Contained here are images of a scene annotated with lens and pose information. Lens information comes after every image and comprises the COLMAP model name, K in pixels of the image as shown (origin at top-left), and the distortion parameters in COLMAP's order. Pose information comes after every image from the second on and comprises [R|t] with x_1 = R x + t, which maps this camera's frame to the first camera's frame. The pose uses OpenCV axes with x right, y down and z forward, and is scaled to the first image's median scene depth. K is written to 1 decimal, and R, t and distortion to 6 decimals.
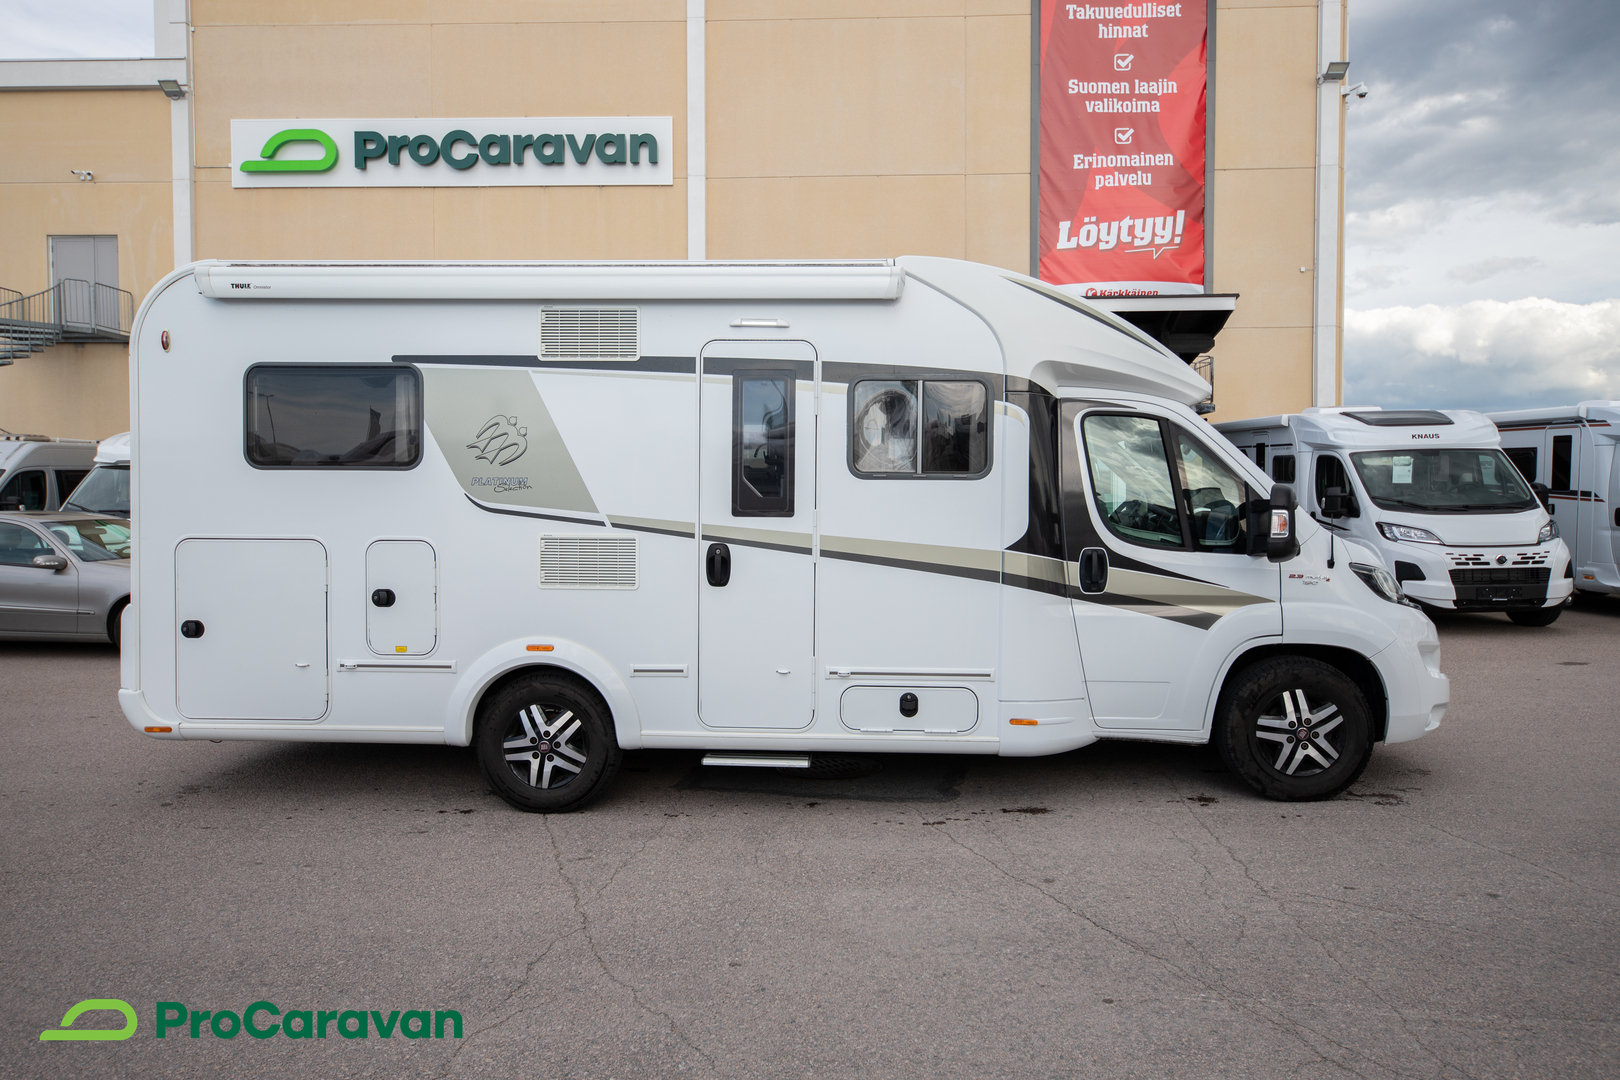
lens RADIAL K [[1000.4, 0, 810.0], [0, 1000.4, 540.0], [0, 0, 1]] dist [-0.000717, 0.027342]
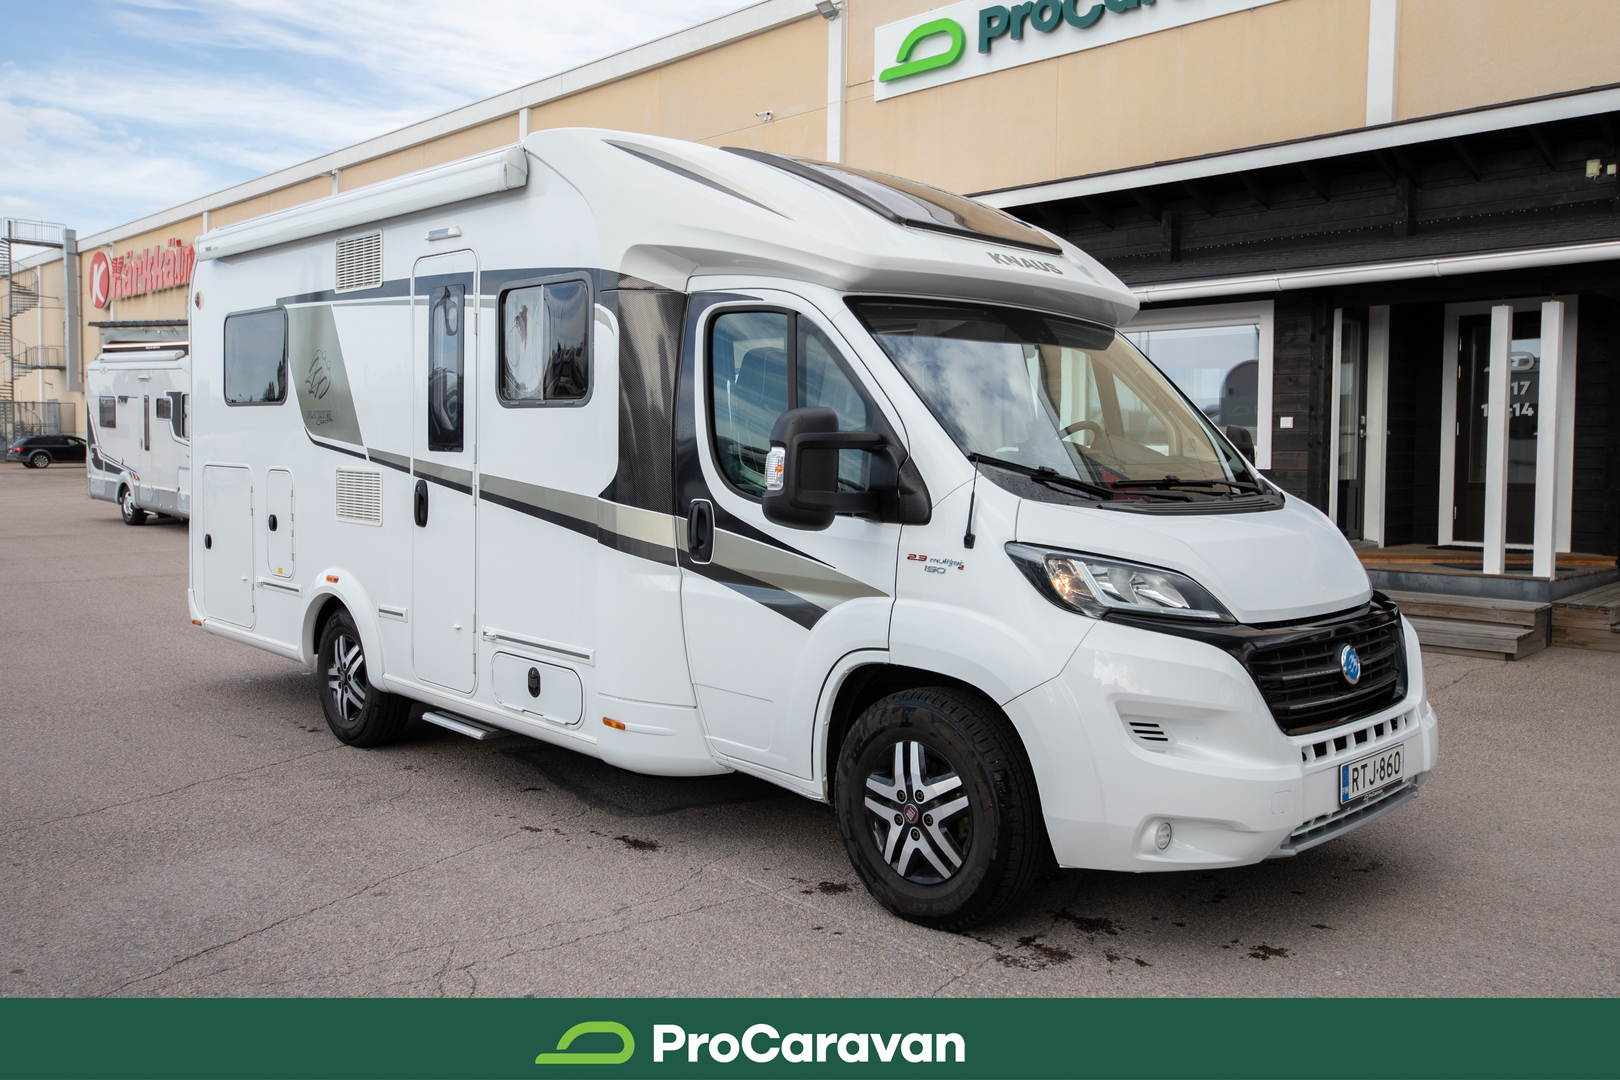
lens RADIAL K [[1298.5, 0, 809.8], [0, 1298.5, 517.9], [0, 0, 1]] dist [0.004272, 0.010065]
pose [[0.727070, 0.045122, -0.685079, 0.981667], [-0.031741, 0.998980, 0.032110, -0.011552], [0.685829, -0.001601, 0.727761, 0.376479]]
